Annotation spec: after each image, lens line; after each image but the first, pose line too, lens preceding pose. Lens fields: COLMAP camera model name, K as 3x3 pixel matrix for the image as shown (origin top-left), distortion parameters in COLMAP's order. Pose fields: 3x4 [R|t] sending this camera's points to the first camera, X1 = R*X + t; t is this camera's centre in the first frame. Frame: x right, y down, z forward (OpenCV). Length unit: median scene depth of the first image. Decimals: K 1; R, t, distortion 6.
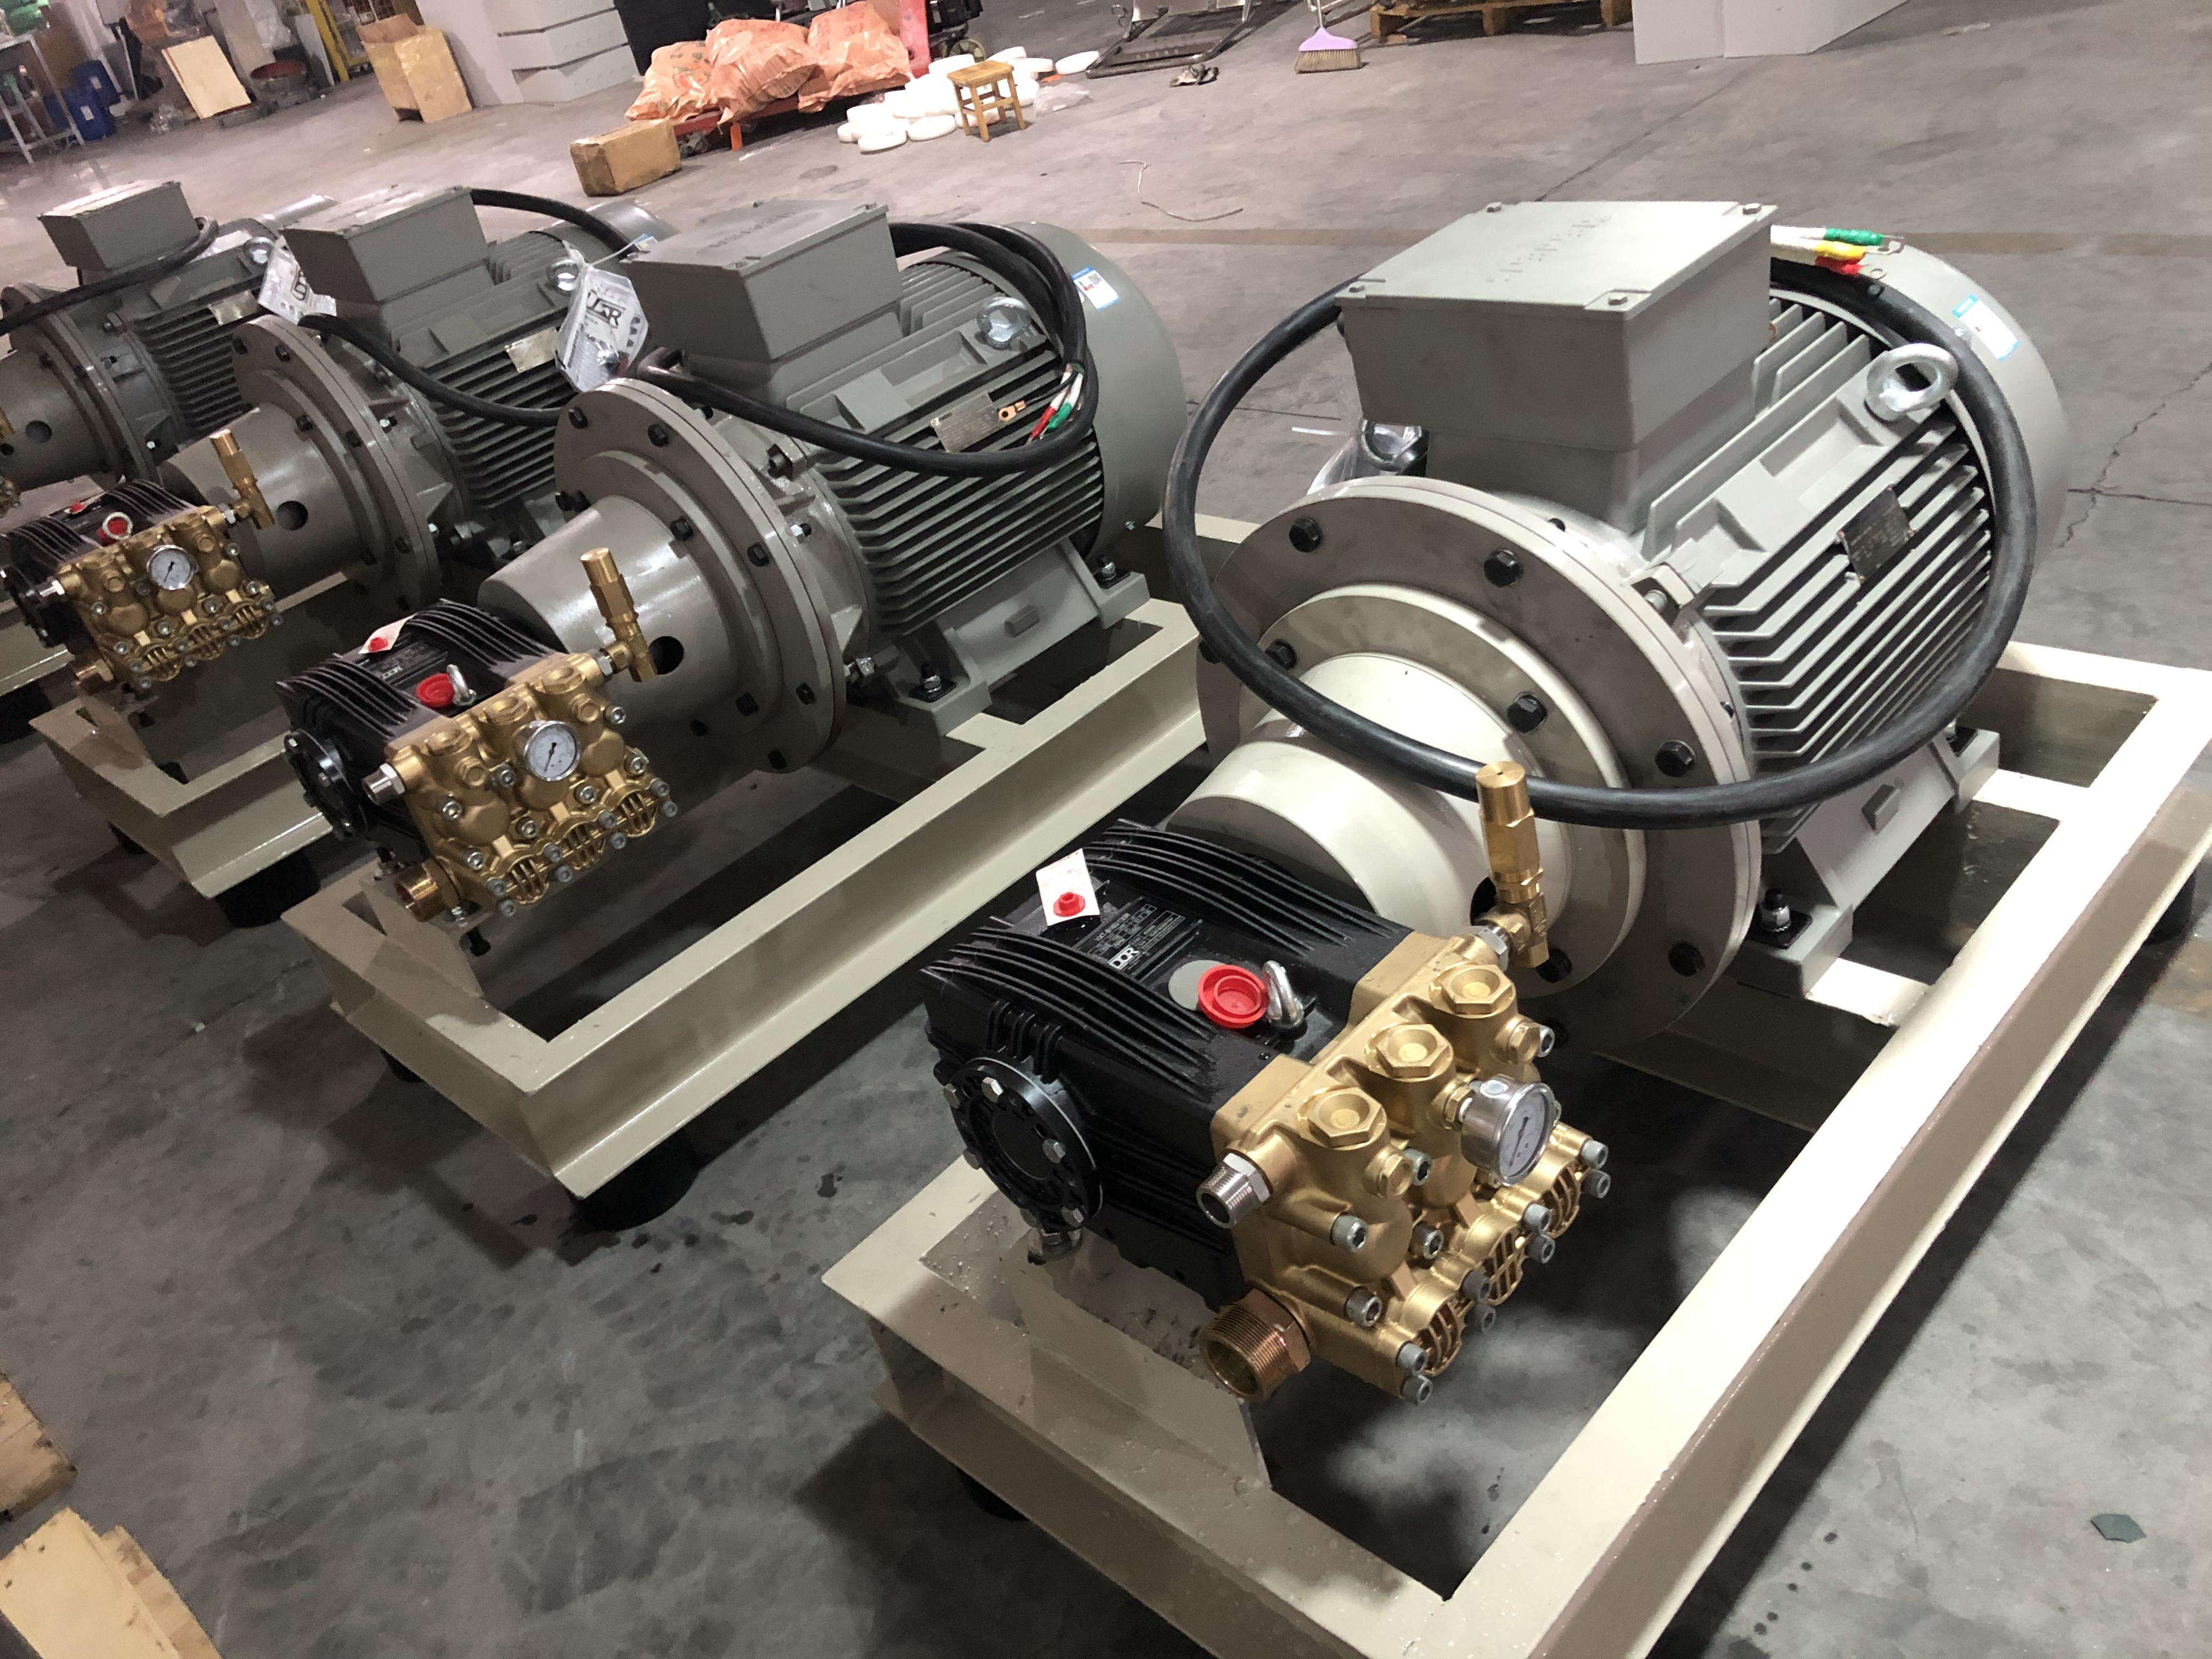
lens RADIAL K [[1804.7, 0, 1099.4], [0, 1804.7, 852.3], [0, 0, 1]] dist [0.013686, 0.002027]
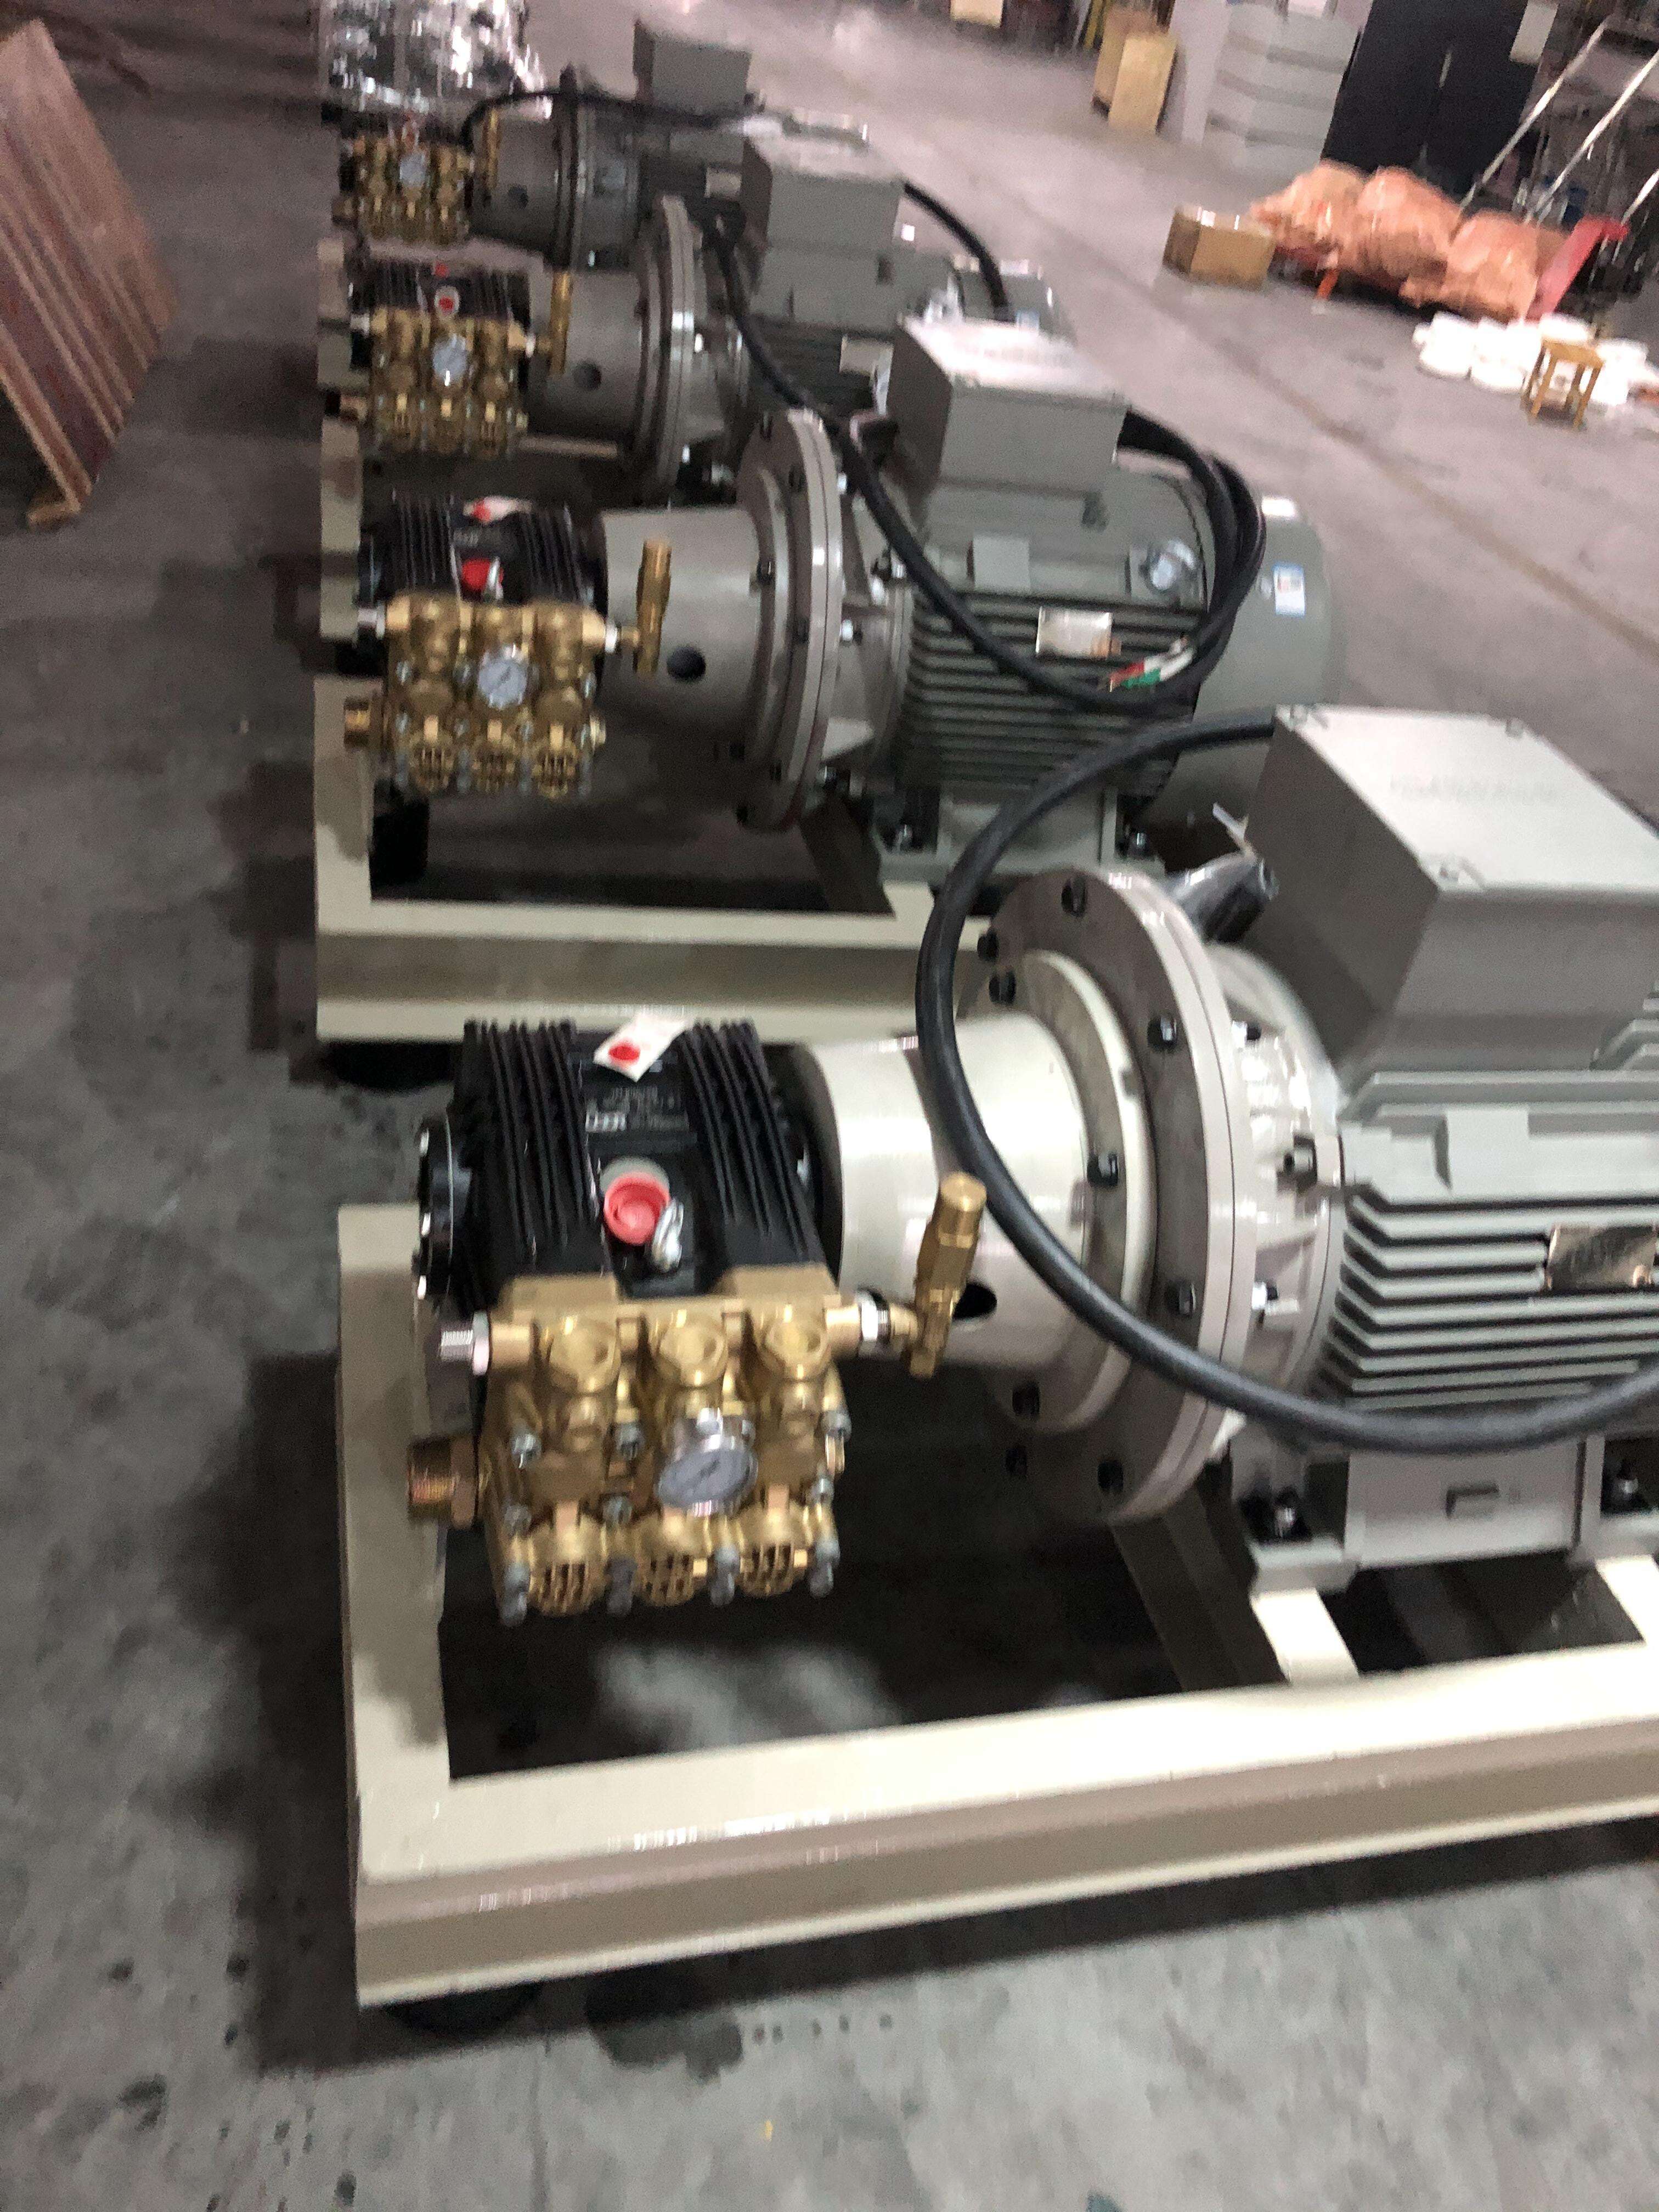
lens RADIAL K [[1804.7, 0, 829.5], [0, 1804.7, 1106.0], [0, 0, 1]] dist [0.013686, 0.002027]
pose [[0.776918, 0.592804, -0.212088, 0.192654], [-0.575234, 0.805280, 0.143633, -0.100086], [0.255937, 0.010409, 0.966638, 0.016695]]
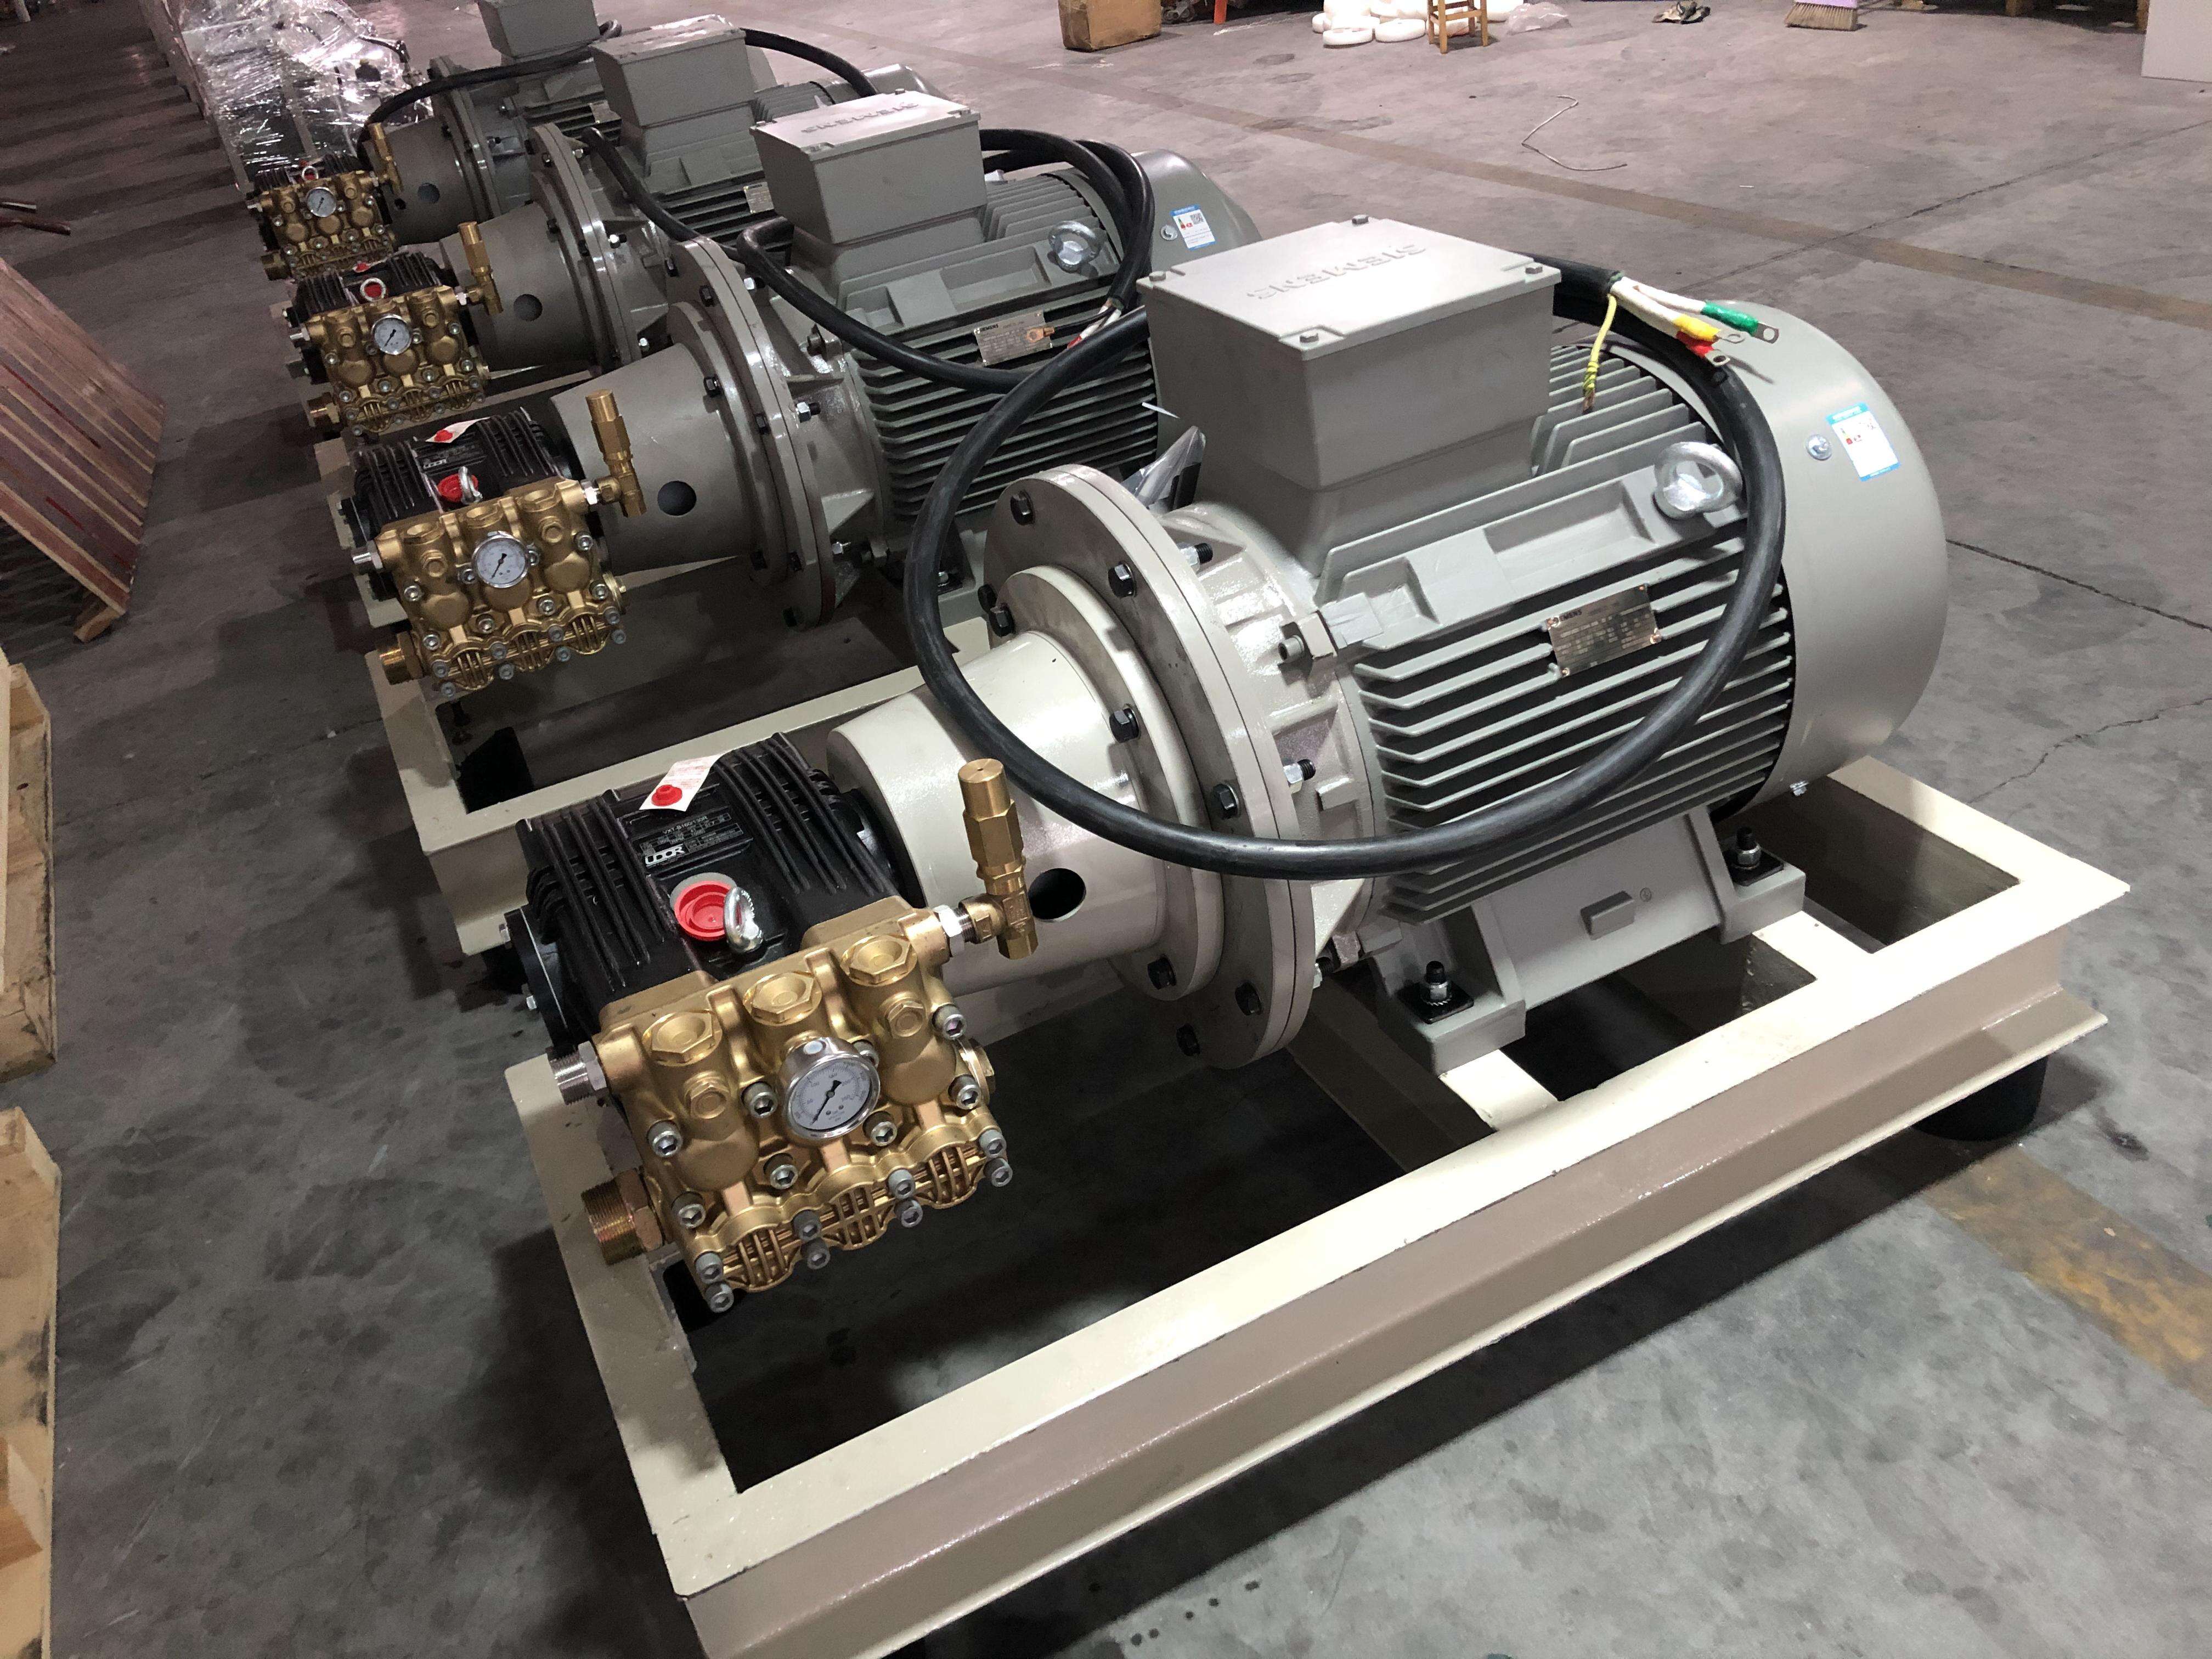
lens RADIAL K [[1804.7, 0, 1099.4], [0, 1804.7, 852.3], [0, 0, 1]] dist [0.013686, 0.002027]
pose [[0.939043, 0.251693, -0.234198, 0.301795], [-0.237369, 0.967431, 0.087943, -0.058263], [0.248705, -0.026991, 0.968203, 0.005441]]
